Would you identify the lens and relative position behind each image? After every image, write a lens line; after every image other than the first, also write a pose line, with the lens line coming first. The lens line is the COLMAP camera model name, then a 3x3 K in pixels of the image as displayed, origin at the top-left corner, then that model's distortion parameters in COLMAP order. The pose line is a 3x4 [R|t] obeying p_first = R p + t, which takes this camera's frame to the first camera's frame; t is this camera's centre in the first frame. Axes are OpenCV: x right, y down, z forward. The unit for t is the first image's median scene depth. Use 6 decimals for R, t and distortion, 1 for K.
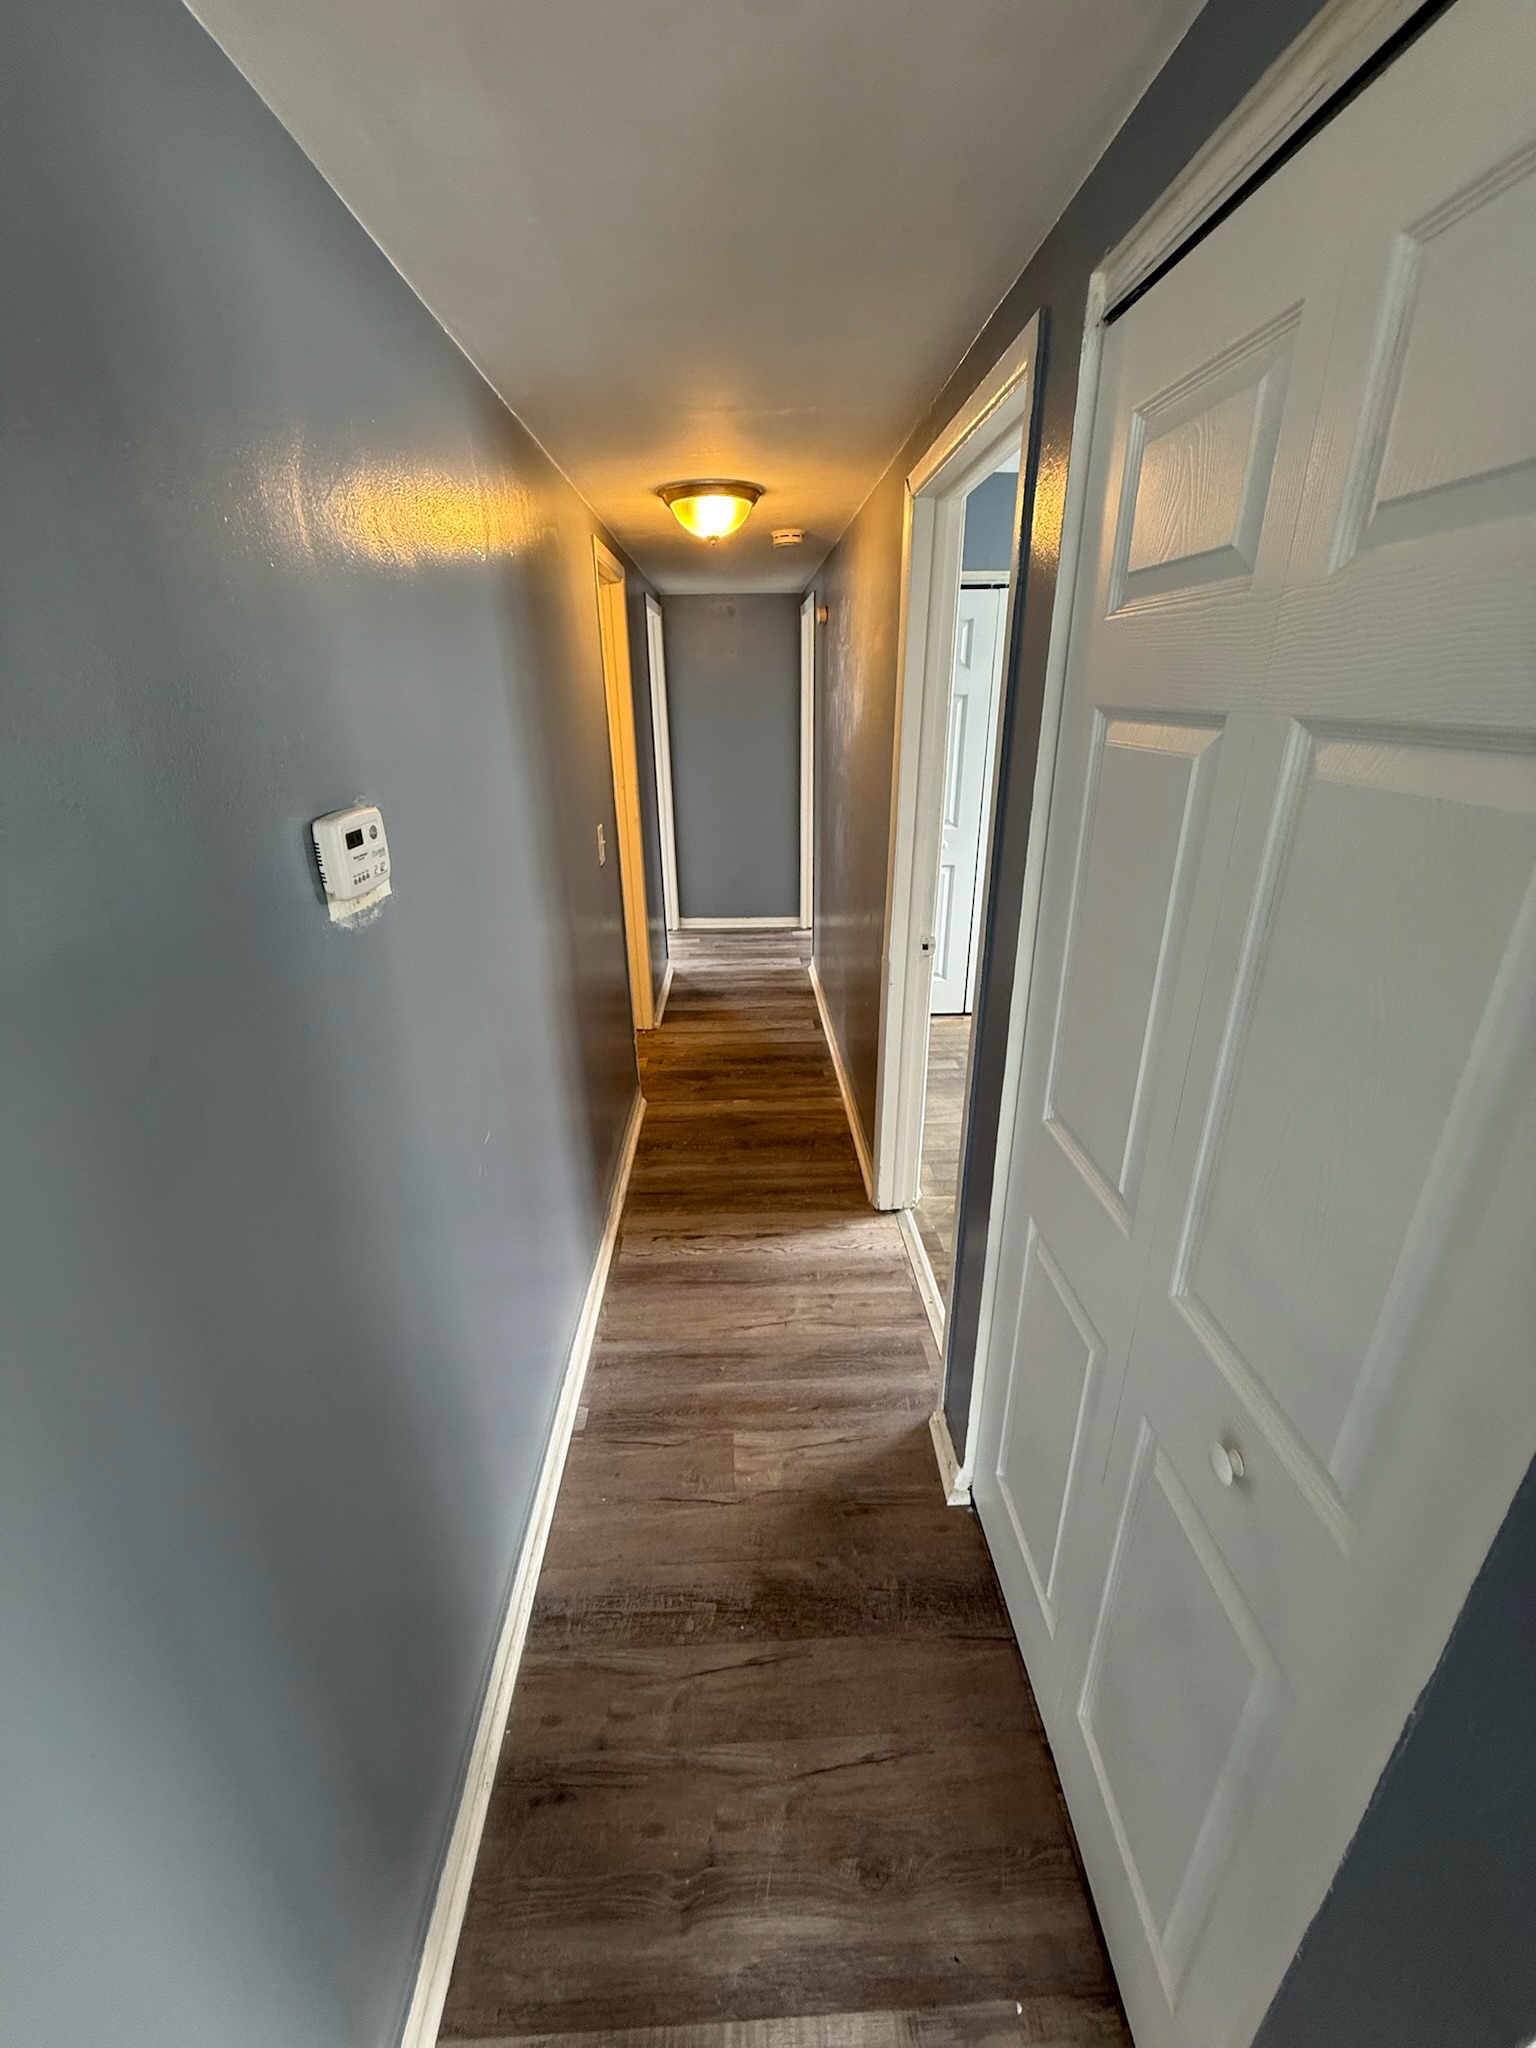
lens RADIAL K [[814.5, 0, 765.2], [0, 814.5, 1023.2], [0, 0, 1]] dist [-0.003788, 0.000919]
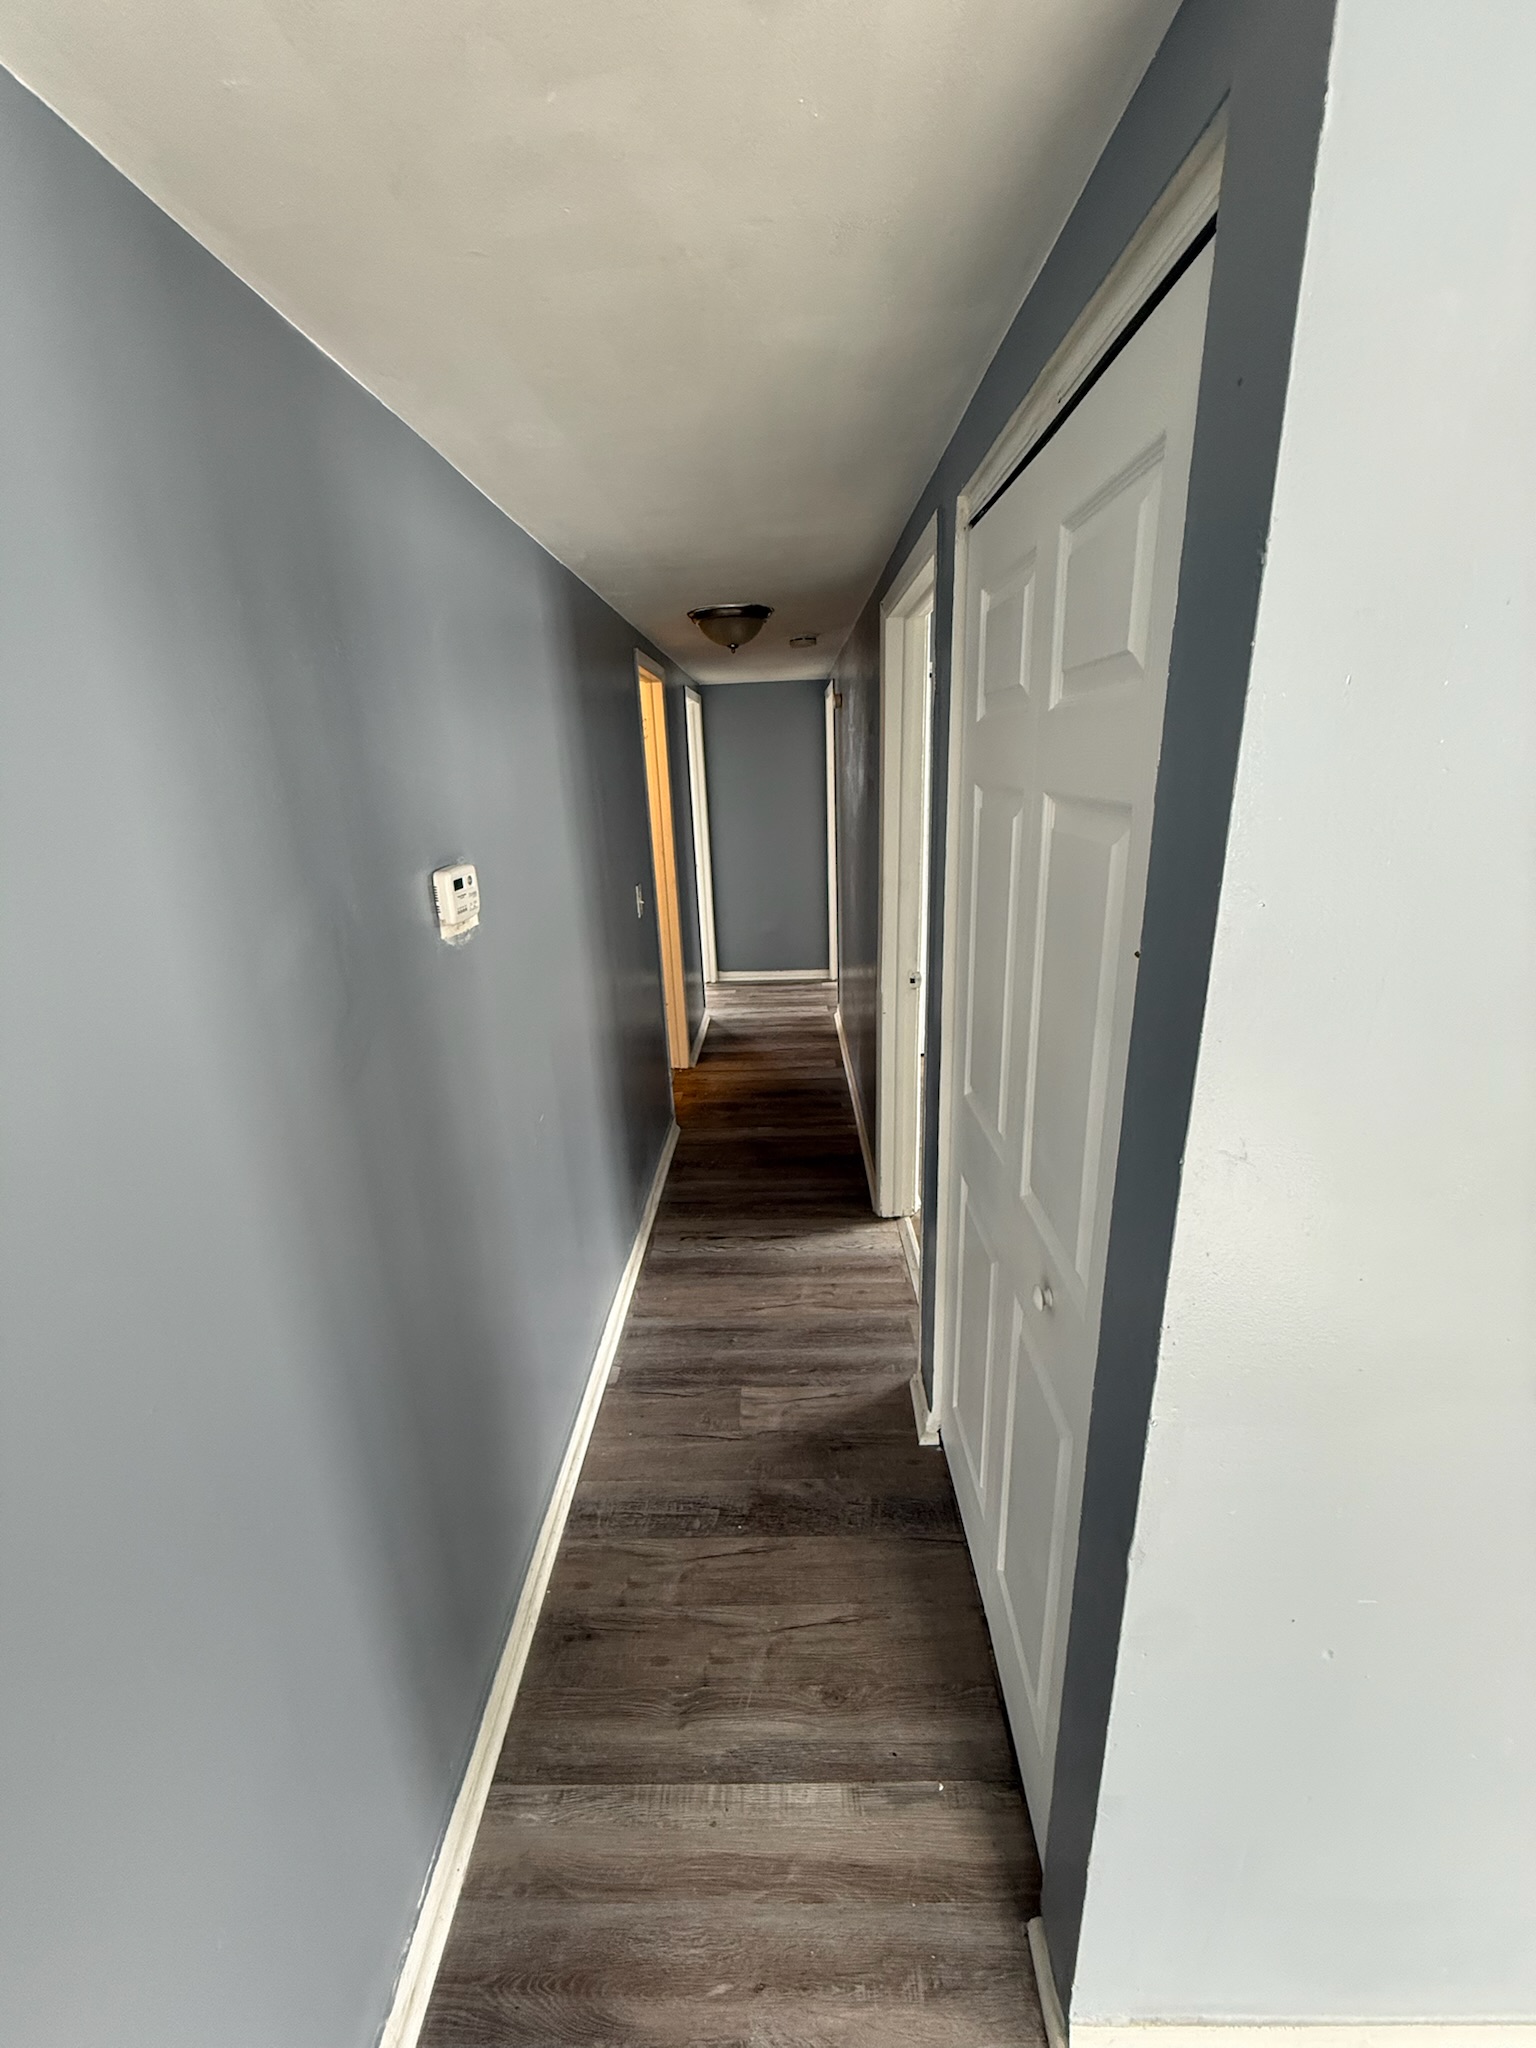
lens RADIAL K [[814.5, 0, 762.2], [0, 814.5, 1022.3], [0, 0, 1]] dist [-0.003788, 0.000919]
pose [[0.997921, -0.007722, -0.063986, 0.072817], [0.002697, 0.996930, -0.078249, 0.072076], [0.064394, 0.077914, 0.994878, -0.216112]]
